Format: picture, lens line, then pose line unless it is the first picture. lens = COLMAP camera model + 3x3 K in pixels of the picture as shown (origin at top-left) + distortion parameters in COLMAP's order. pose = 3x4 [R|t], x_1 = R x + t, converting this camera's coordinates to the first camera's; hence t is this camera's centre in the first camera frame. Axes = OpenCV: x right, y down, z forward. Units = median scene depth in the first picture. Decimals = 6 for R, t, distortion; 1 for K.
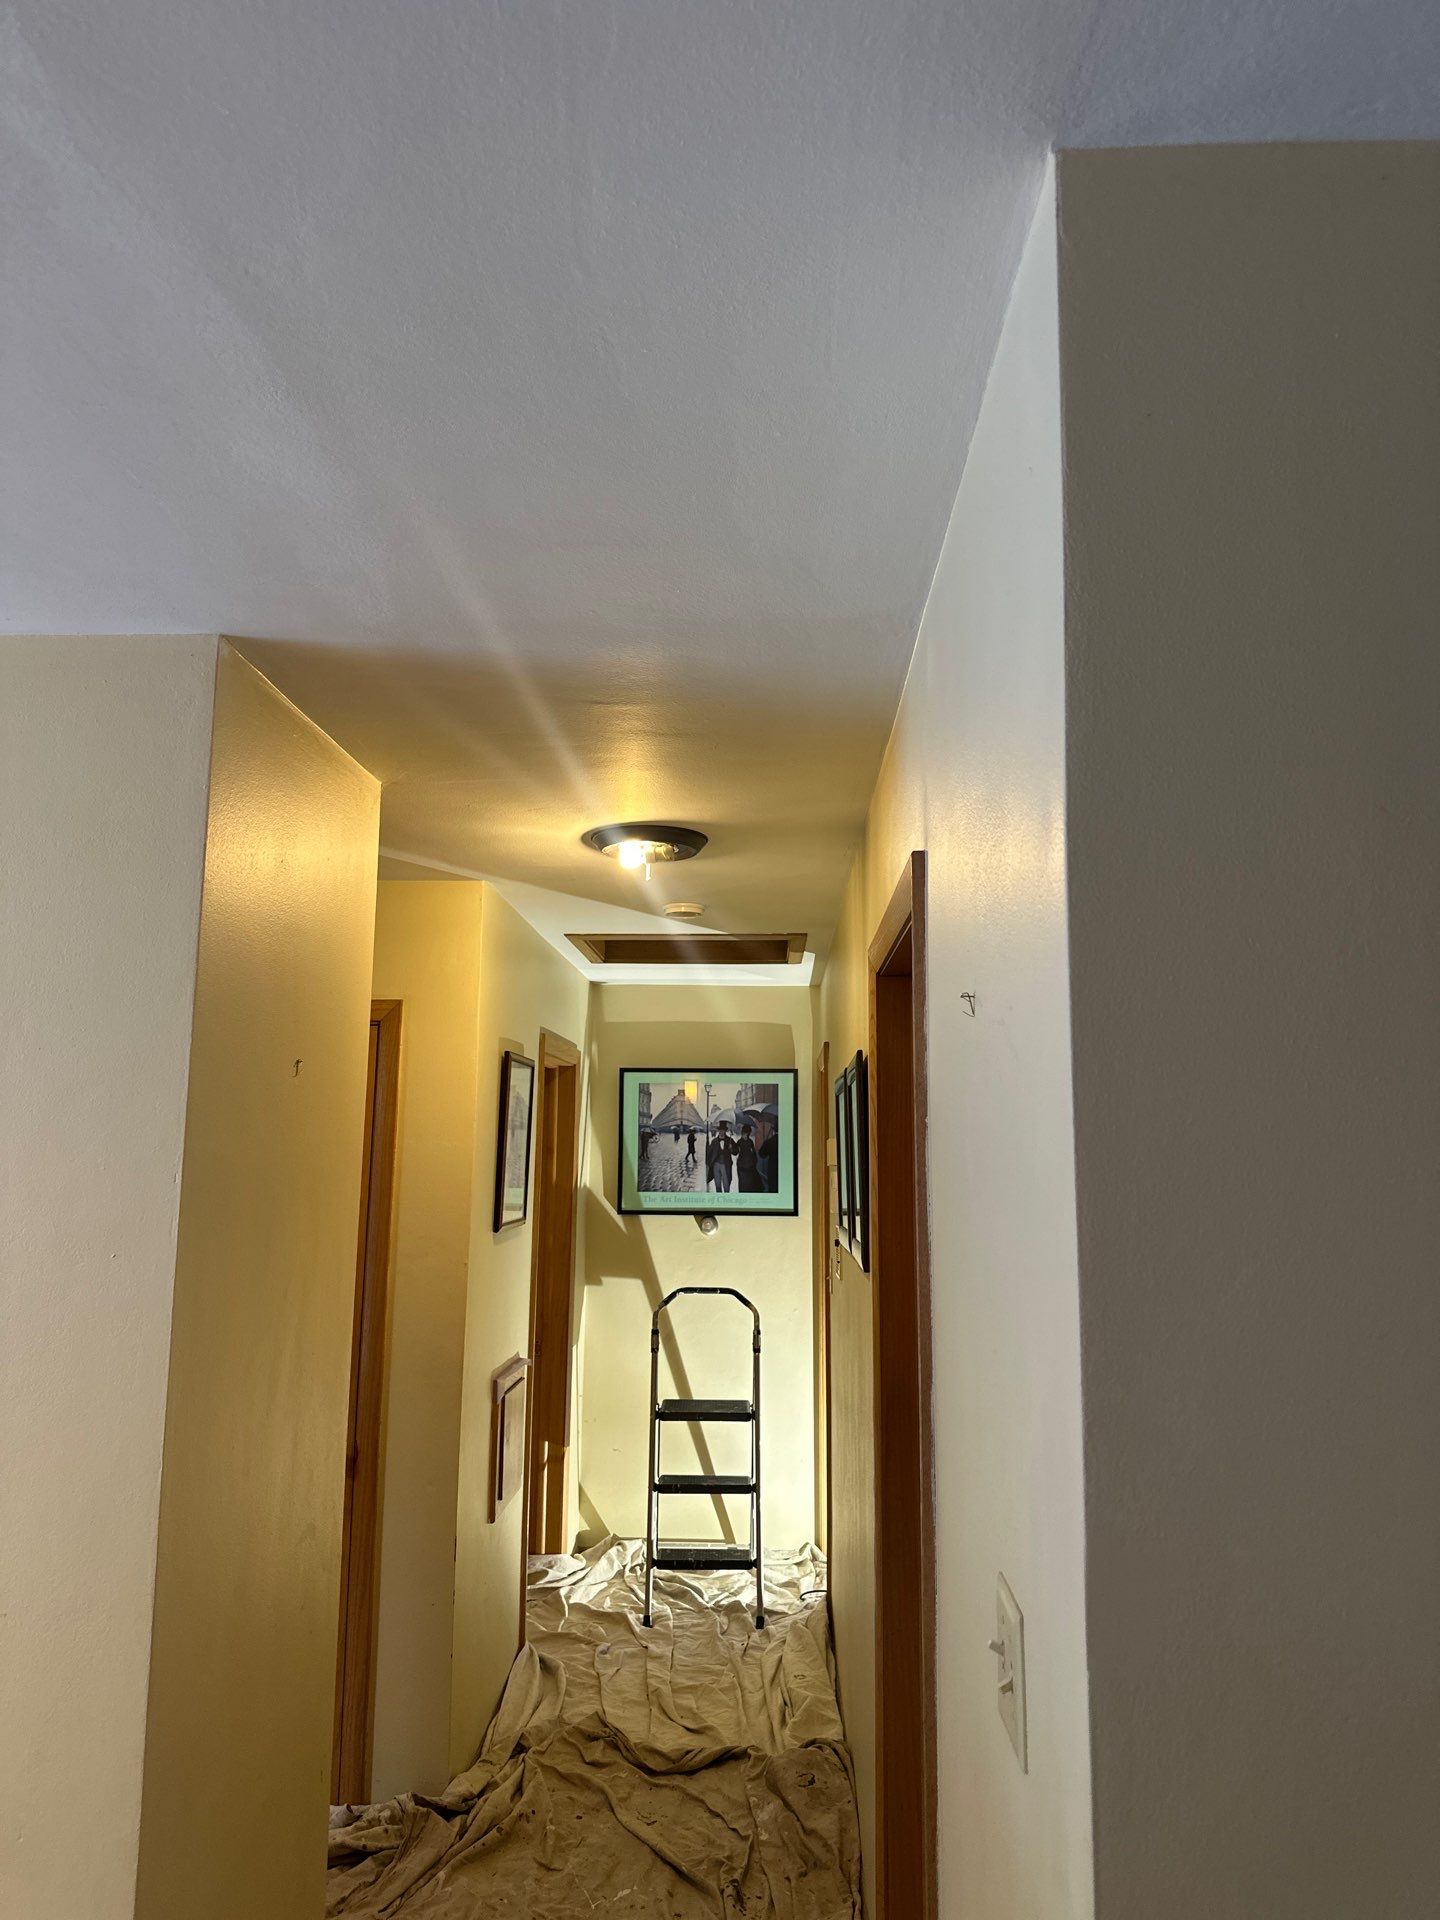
lens RADIAL K [[1343.9, 0, 720.0], [0, 1343.9, 960.0], [0, 0, 1]] dist [0.059708, -0.000552]
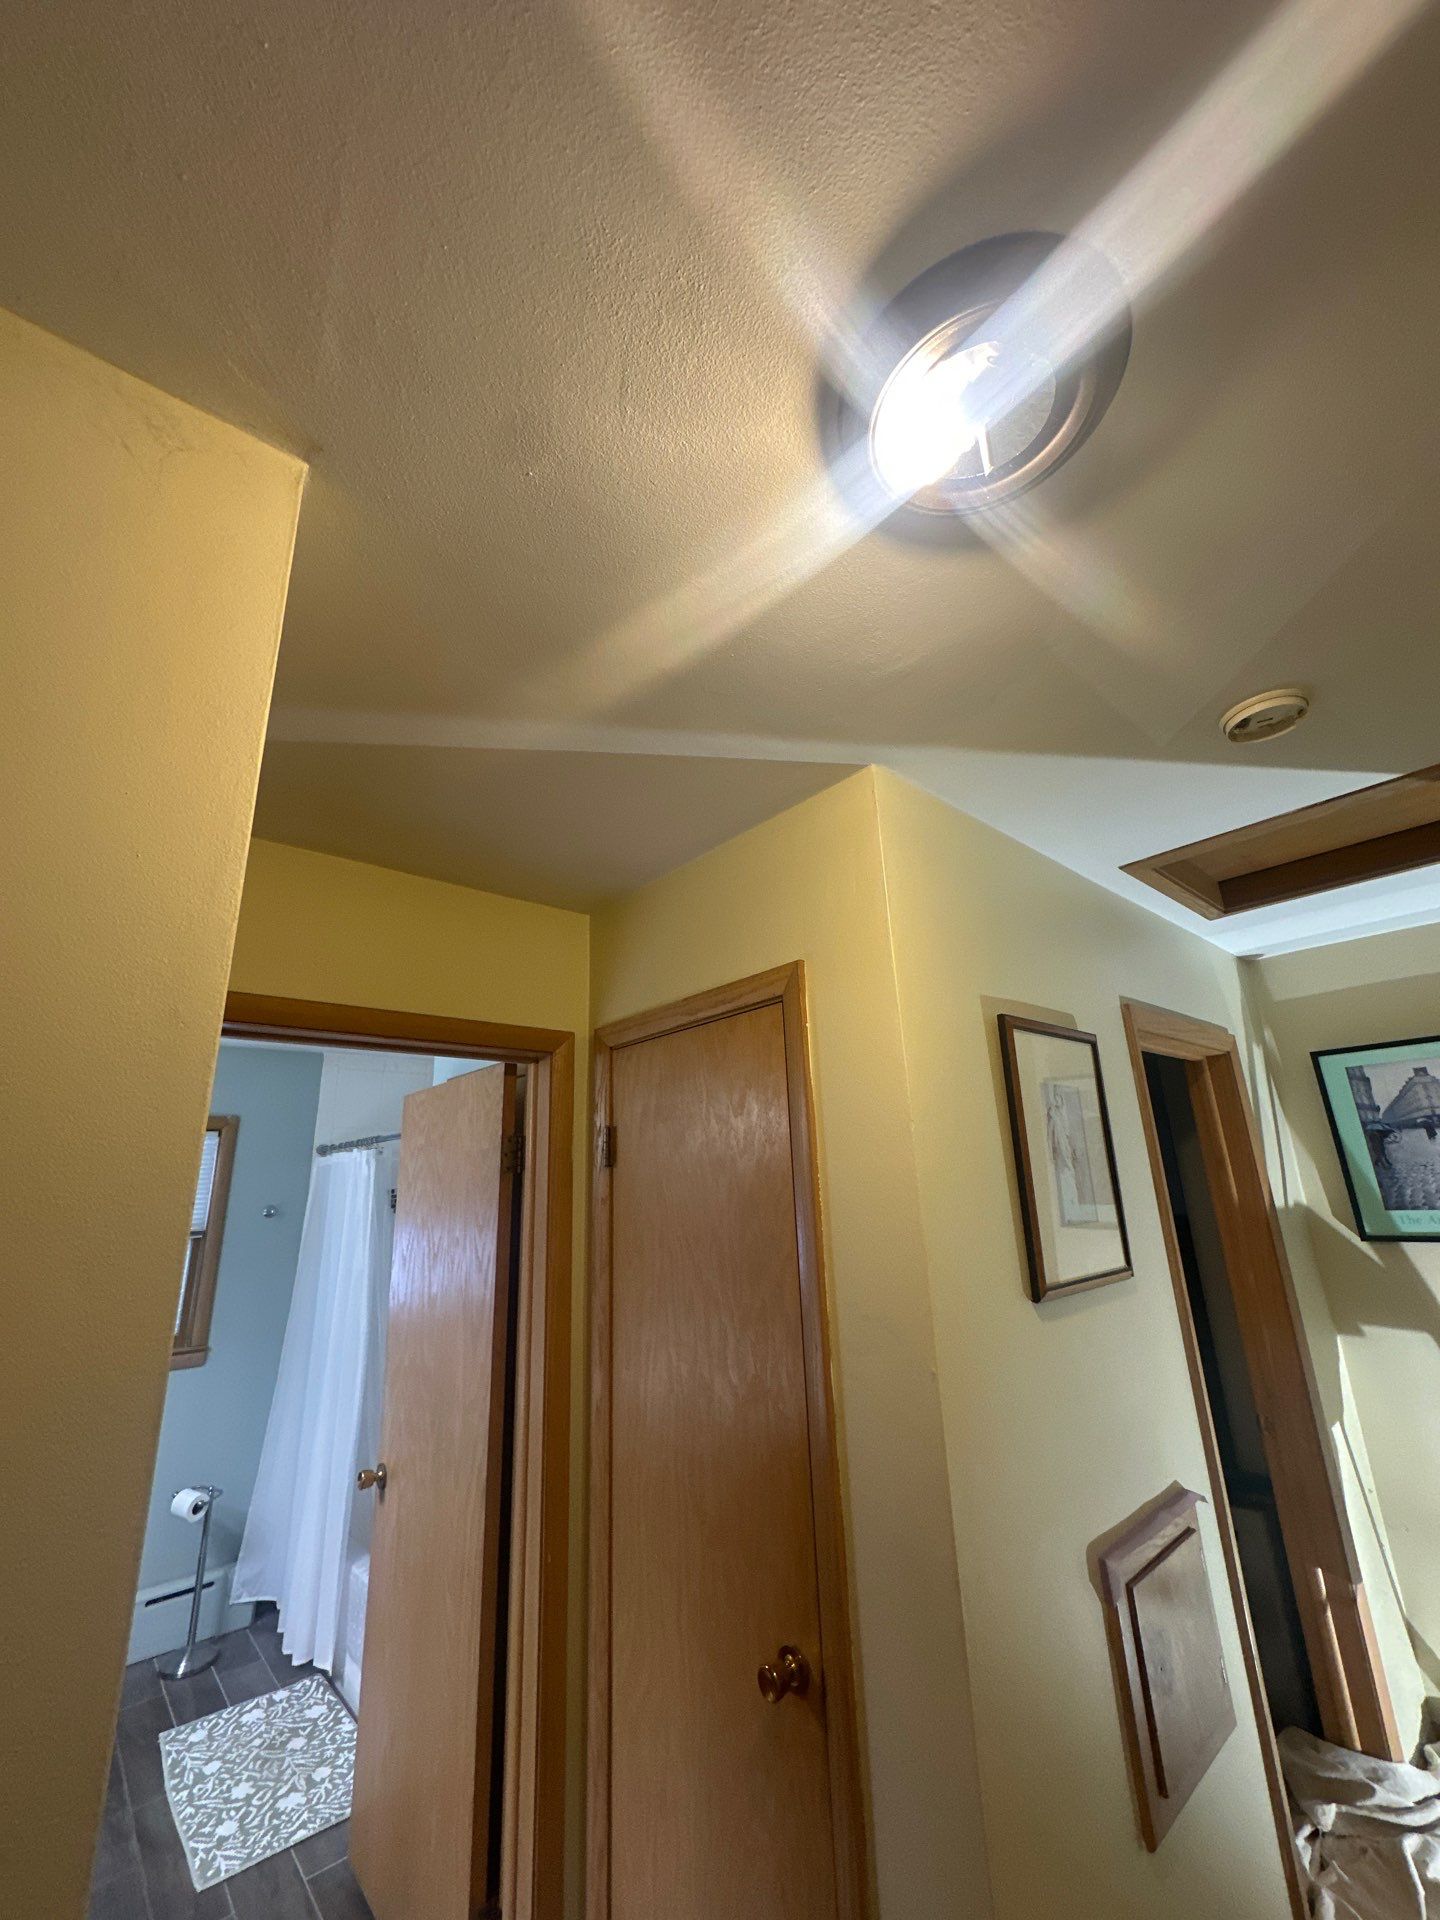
lens RADIAL K [[756.5, 0, 720.0], [0, 756.5, 960.0], [0, 0, 1]] dist [-0.002995, -0.000005]
pose [[0.686413, -0.242314, -0.685654, 0.006816], [0.146329, 0.969591, -0.196168, 0.064377], [0.712338, 0.034321, 0.700997, 0.432373]]
